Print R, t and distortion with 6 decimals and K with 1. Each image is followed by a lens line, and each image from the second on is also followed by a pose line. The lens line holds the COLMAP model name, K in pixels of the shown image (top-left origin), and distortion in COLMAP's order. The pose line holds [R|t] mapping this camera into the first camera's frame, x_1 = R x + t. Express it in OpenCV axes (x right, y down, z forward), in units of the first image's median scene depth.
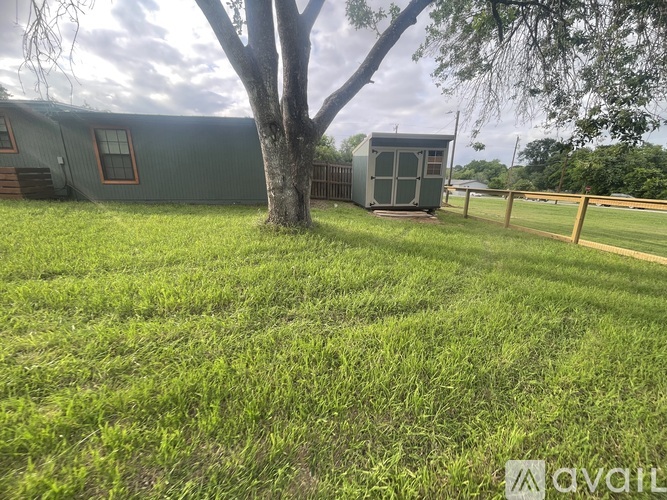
lens RADIAL K [[263.4, 0, 333.5], [0, 263.4, 250.0], [0, 0, 1]] dist [-0.001589, -0.000343]
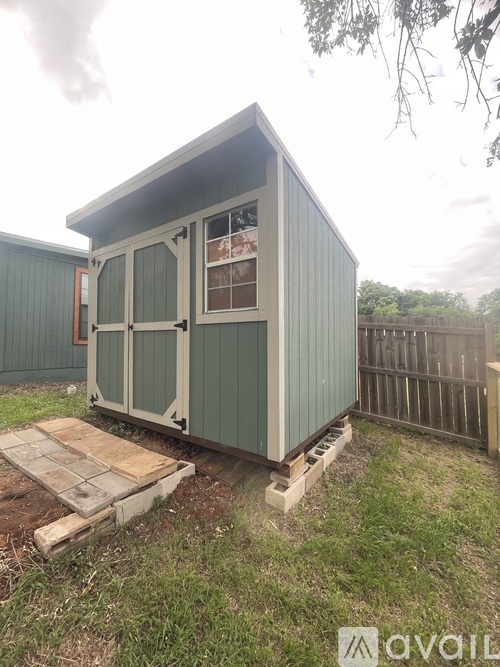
lens RADIAL K [[263.4, 0, 250.0], [0, 263.4, 333.5], [0, 0, 1]] dist [-0.001589, -0.000343]
pose [[0.923374, 0.009106, 0.383793, 0.245629], [0.094178, 0.963797, -0.249452, -0.164212], [-0.372170, 0.266483, 0.889087, 0.635459]]
